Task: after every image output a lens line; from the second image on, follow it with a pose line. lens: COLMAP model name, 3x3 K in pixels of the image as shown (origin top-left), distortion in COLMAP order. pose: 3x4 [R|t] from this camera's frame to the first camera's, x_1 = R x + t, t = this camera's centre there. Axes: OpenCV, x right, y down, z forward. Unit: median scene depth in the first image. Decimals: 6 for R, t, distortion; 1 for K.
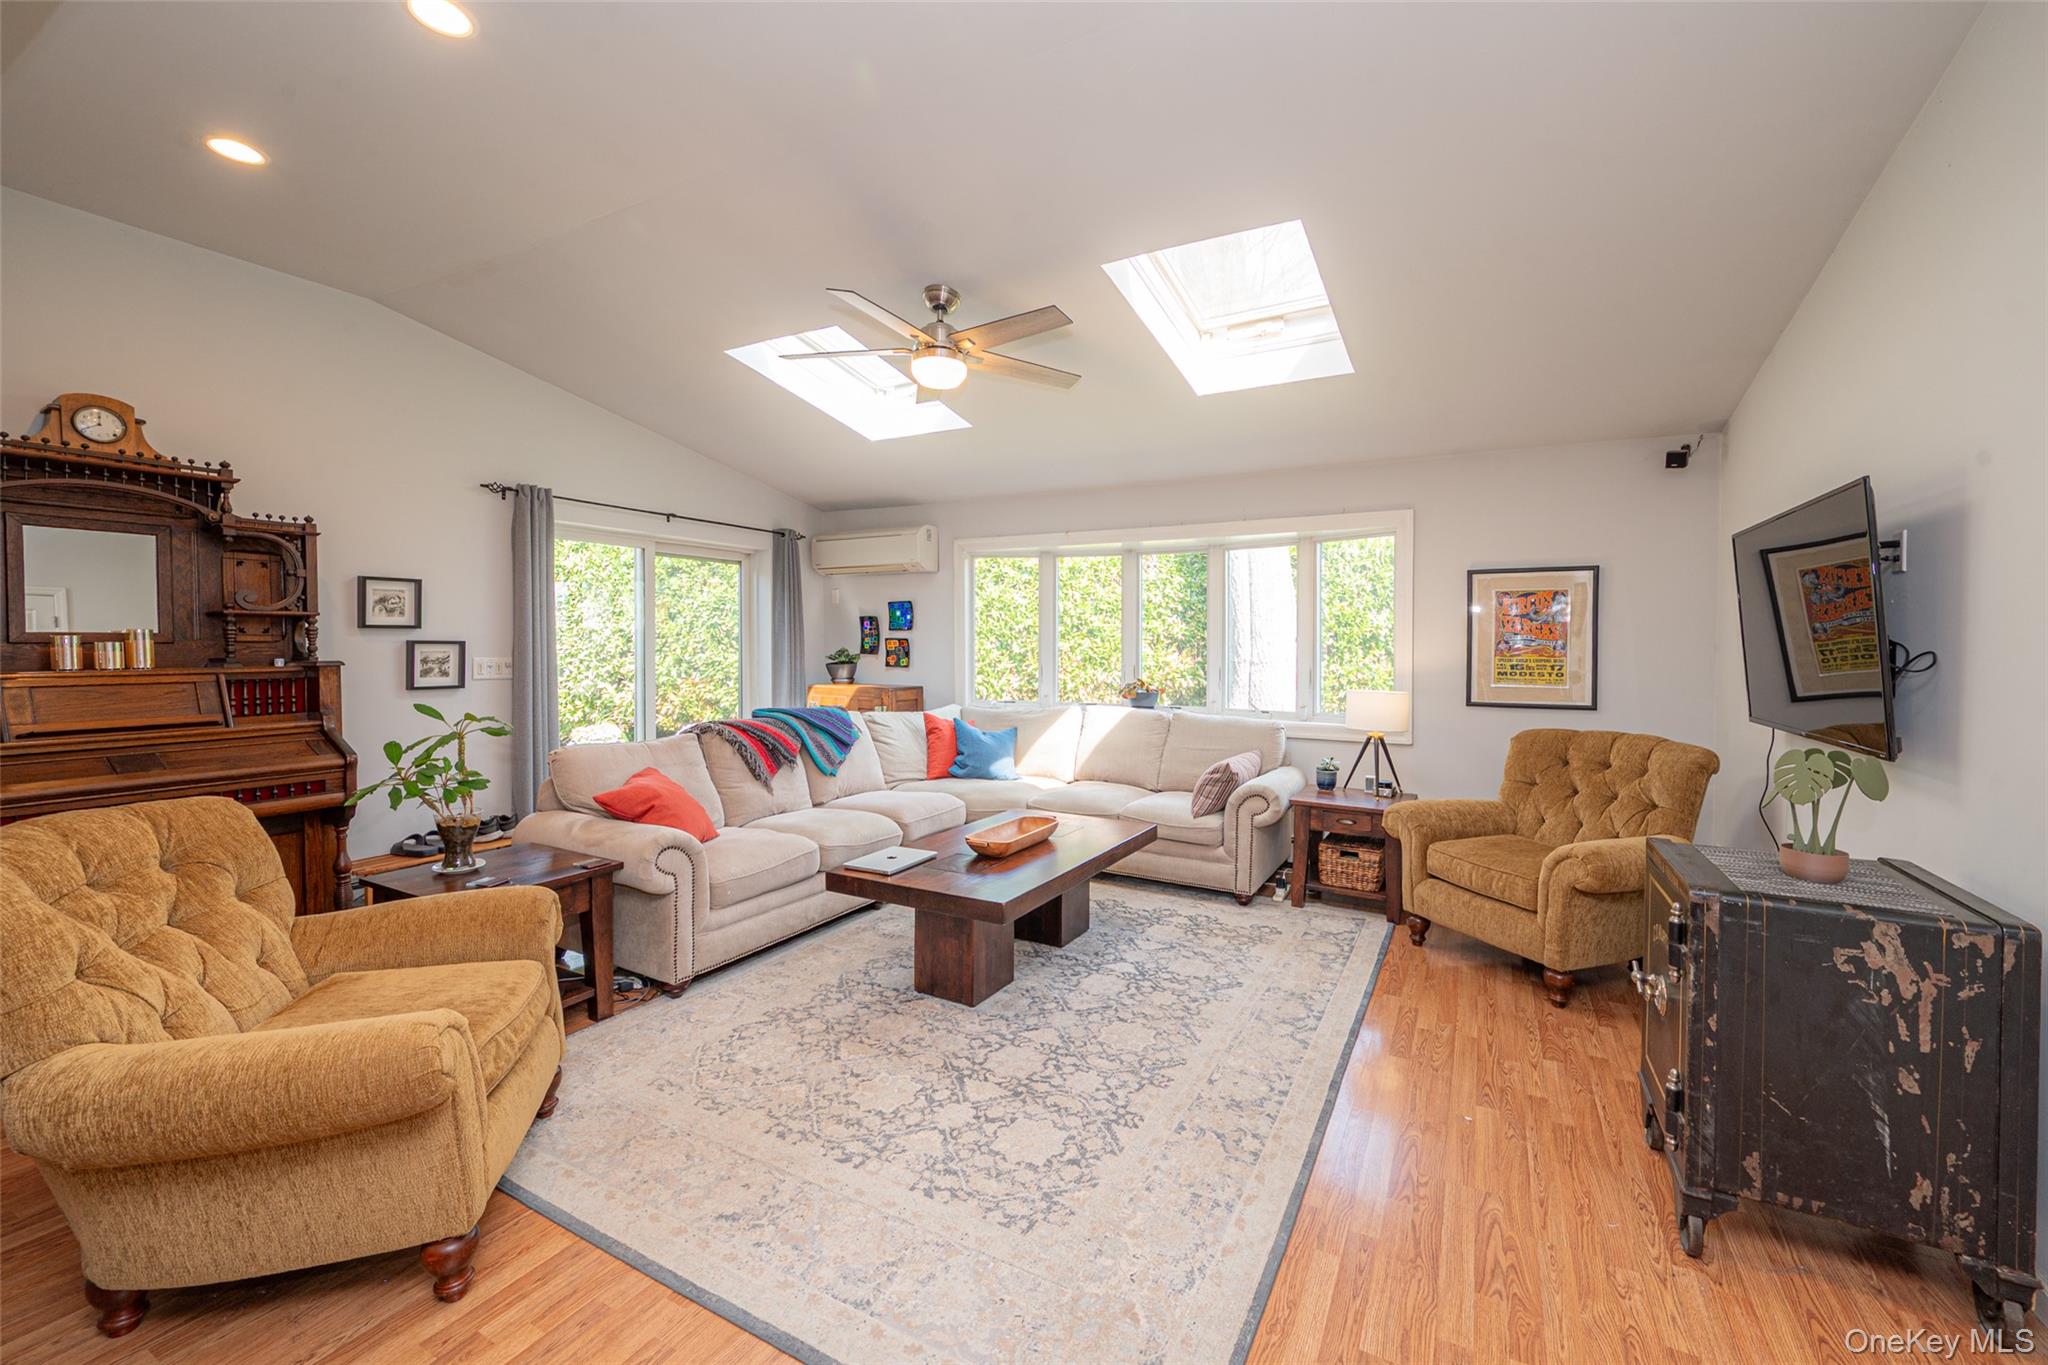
lens RADIAL K [[822.2, 0, 1027.4], [0, 822.2, 651.0], [0, 0, 1]] dist [-0.009031, -0.000397]
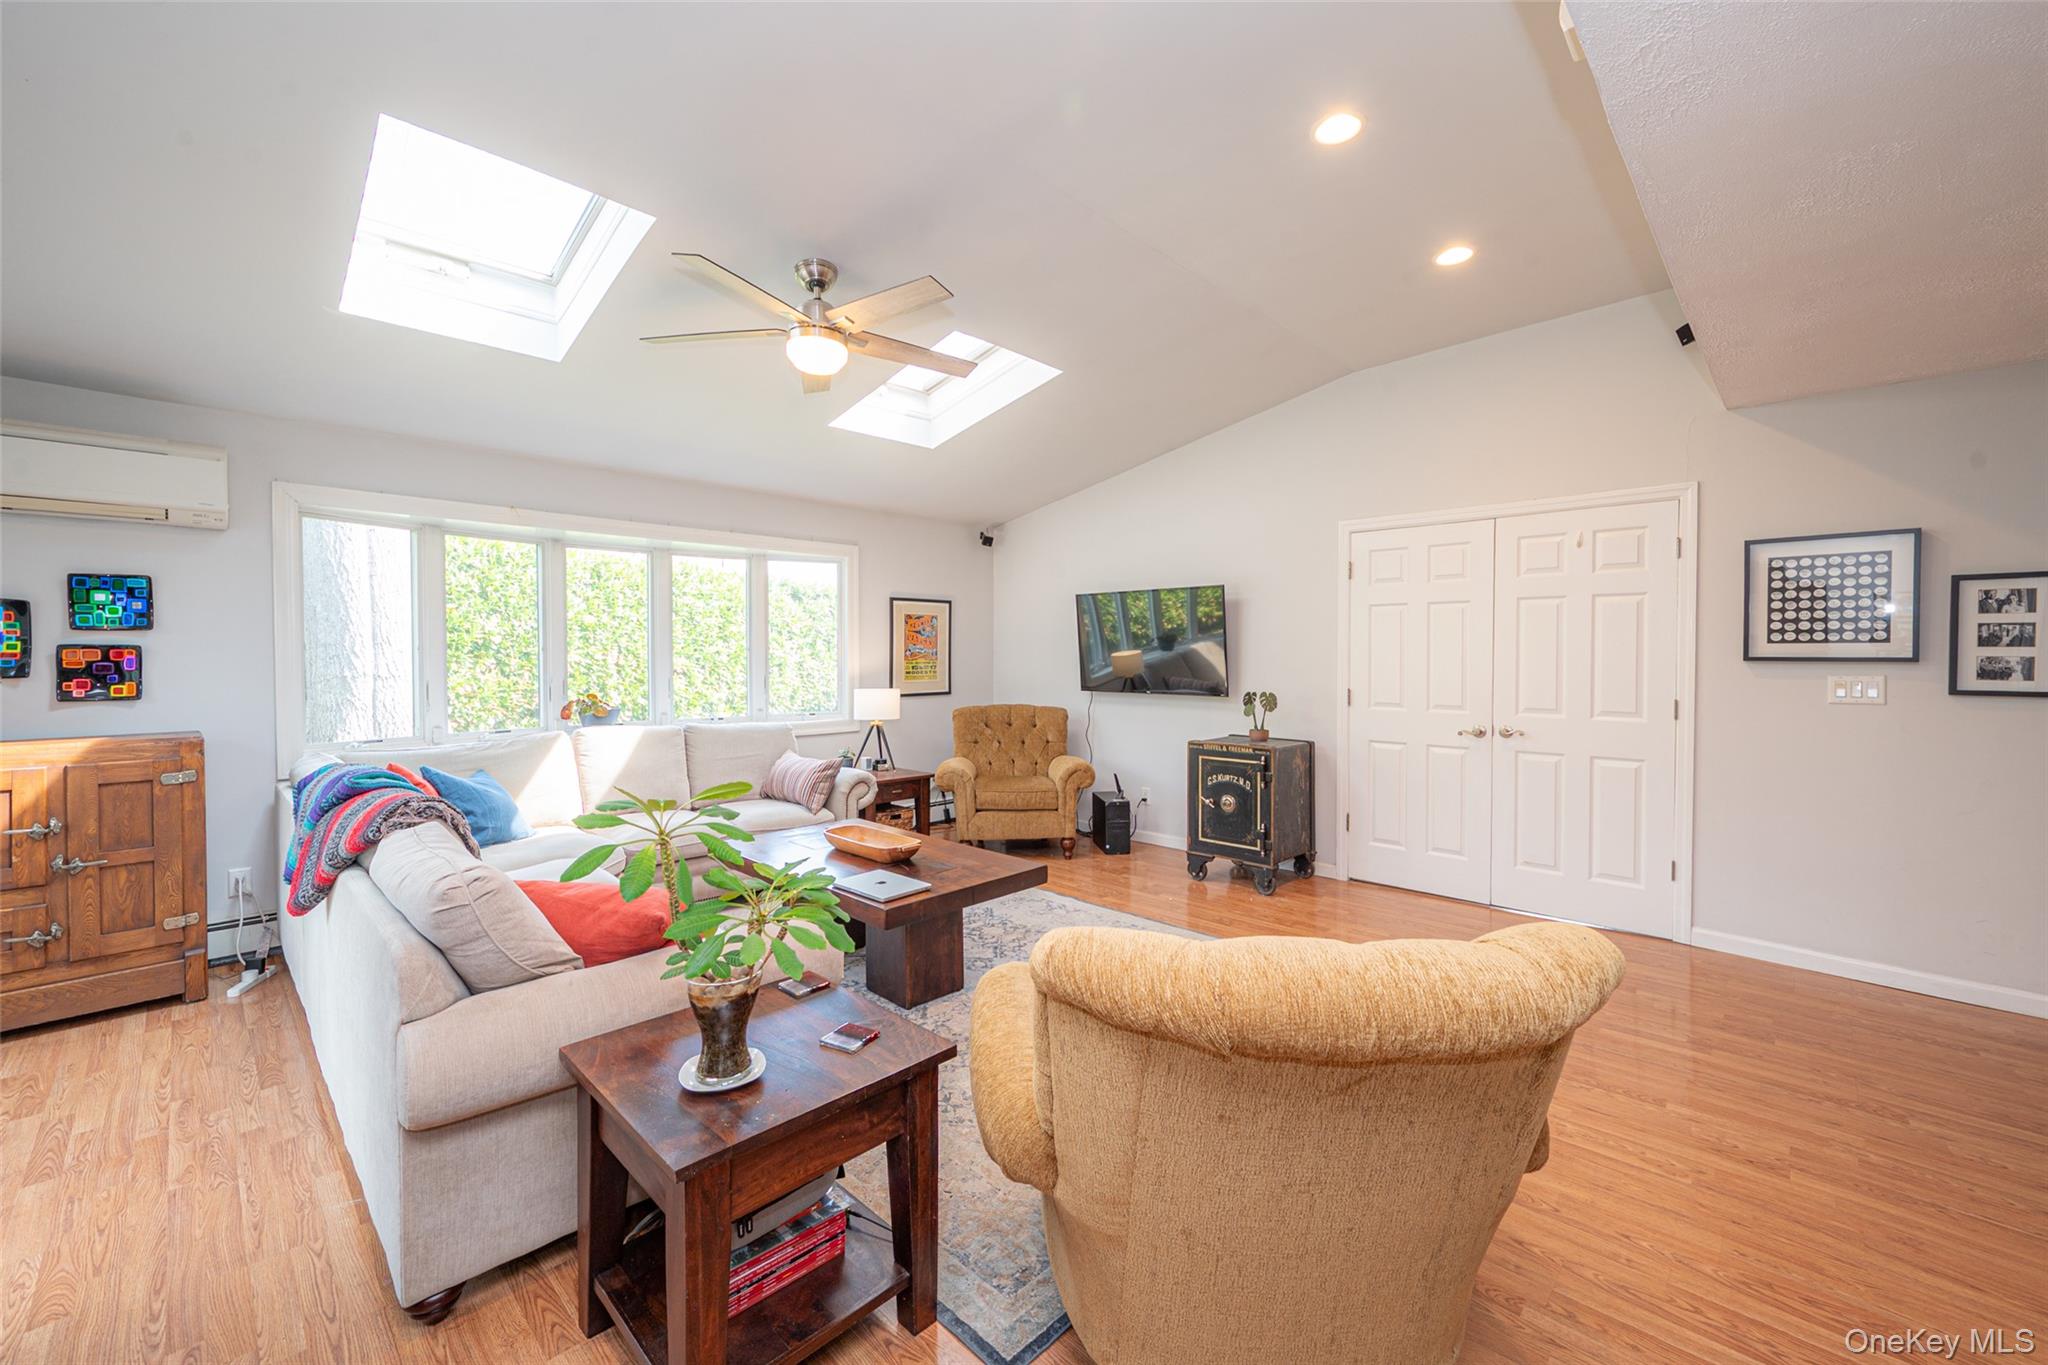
lens RADIAL K [[833.2, 0, 1029.9], [0, 833.2, 667.4], [0, 0, 1]] dist [0.024712, -0.000103]
pose [[0.270438, -0.022134, 0.962483, -0.686519], [0.011635, 0.999738, 0.019722, -0.006680], [-0.962667, 0.005865, 0.270624, 0.385066]]
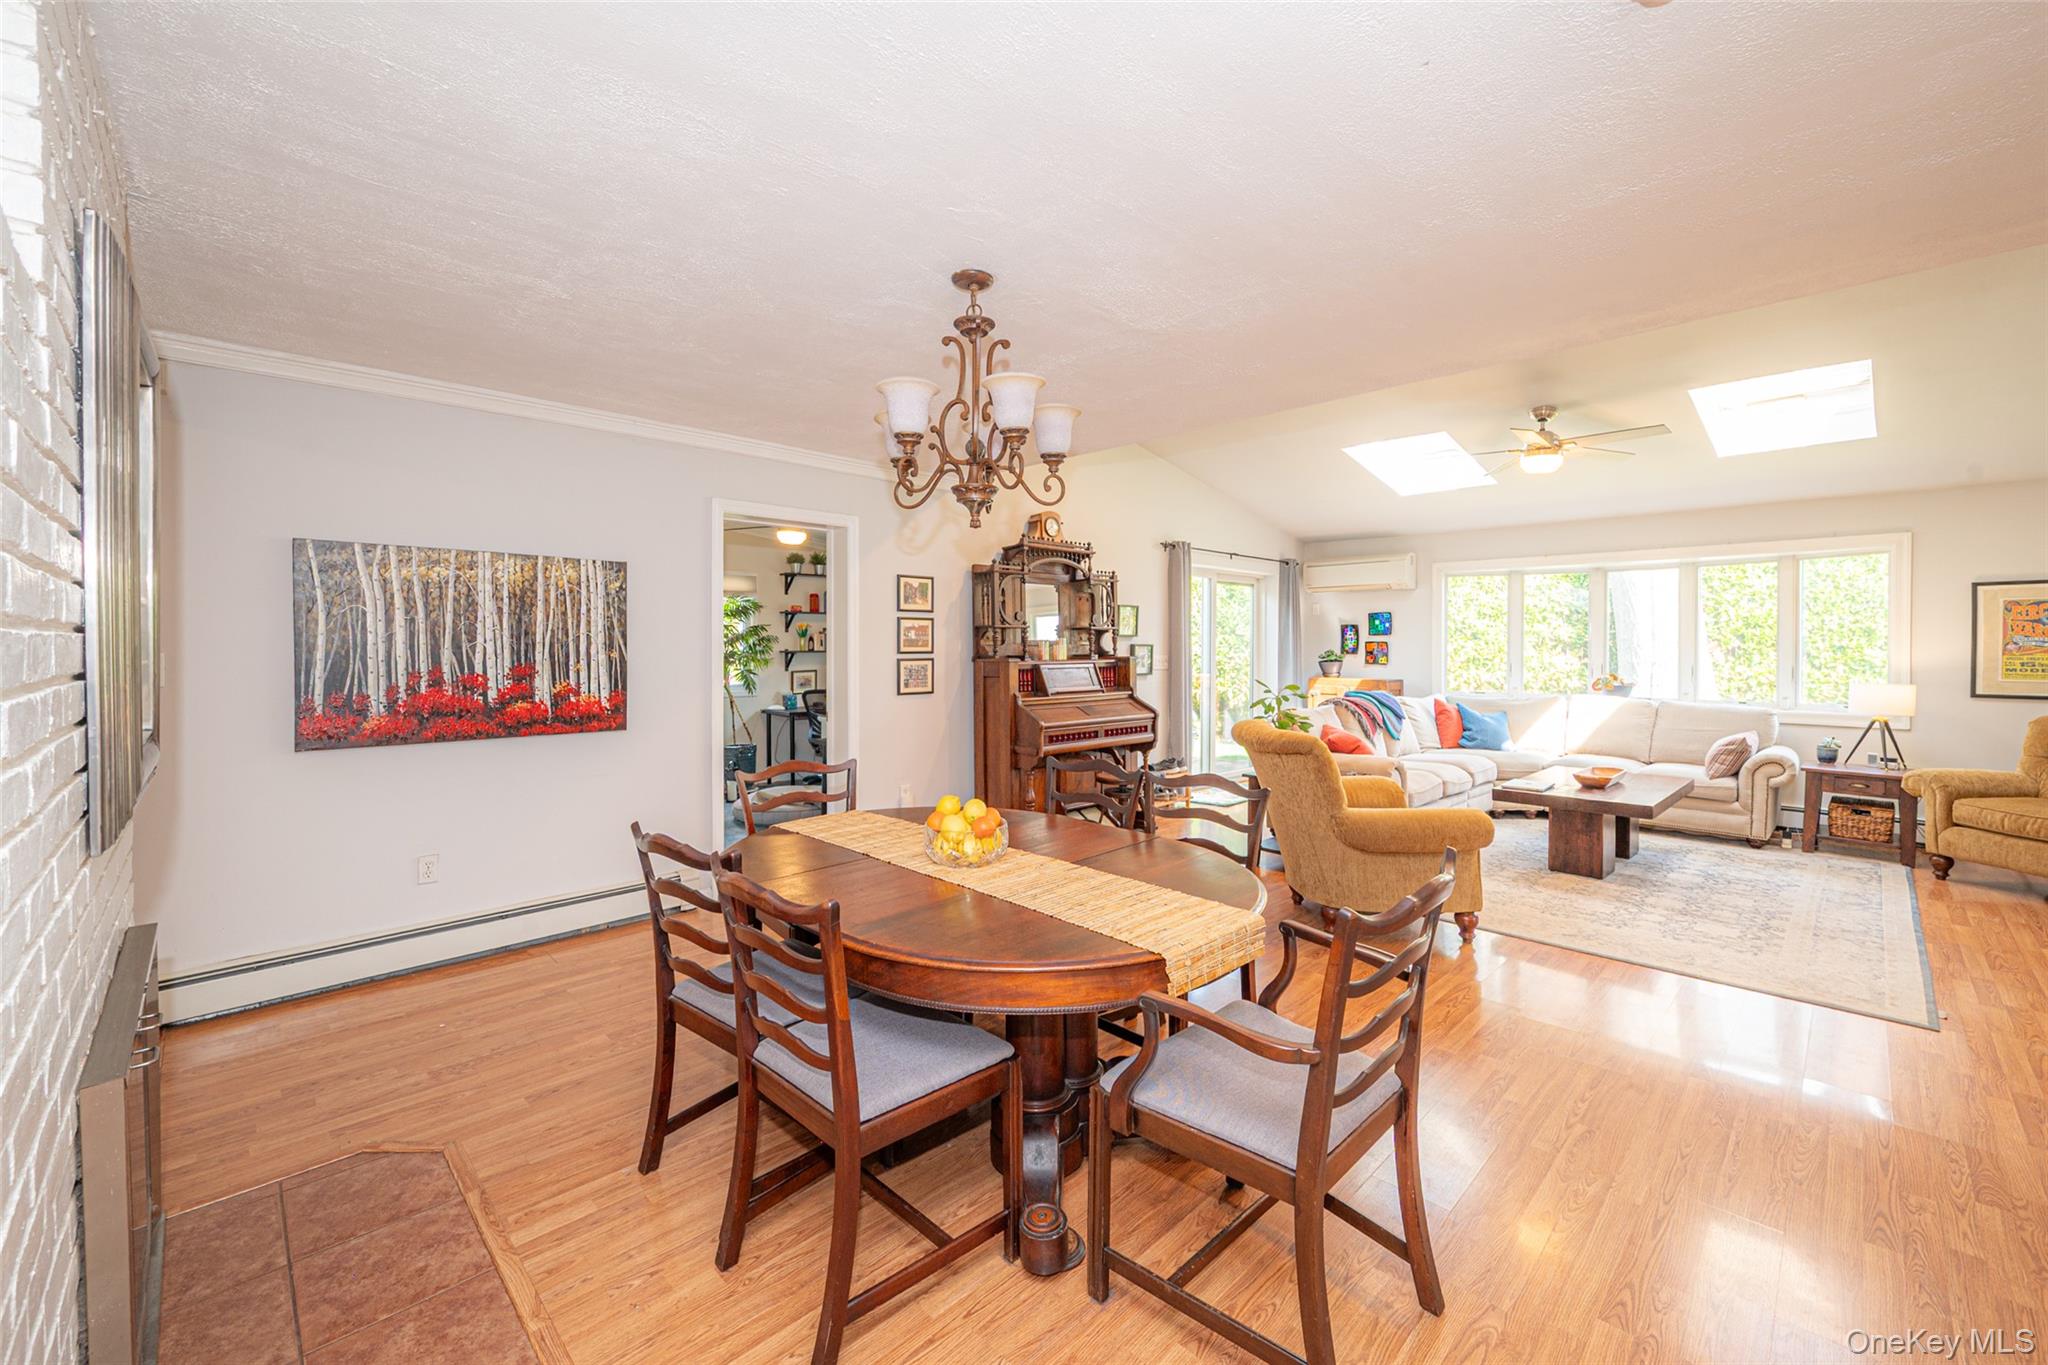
lens RADIAL K [[822.2, 0, 1027.4], [0, 822.2, 651.0], [0, 0, 1]] dist [-0.009031, -0.000397]
pose [[0.956243, -0.000393, -0.292574, -0.400364], [-0.000594, 0.999994, -0.003285, 0.004458], [0.292574, 0.003315, 0.956237, -0.489468]]
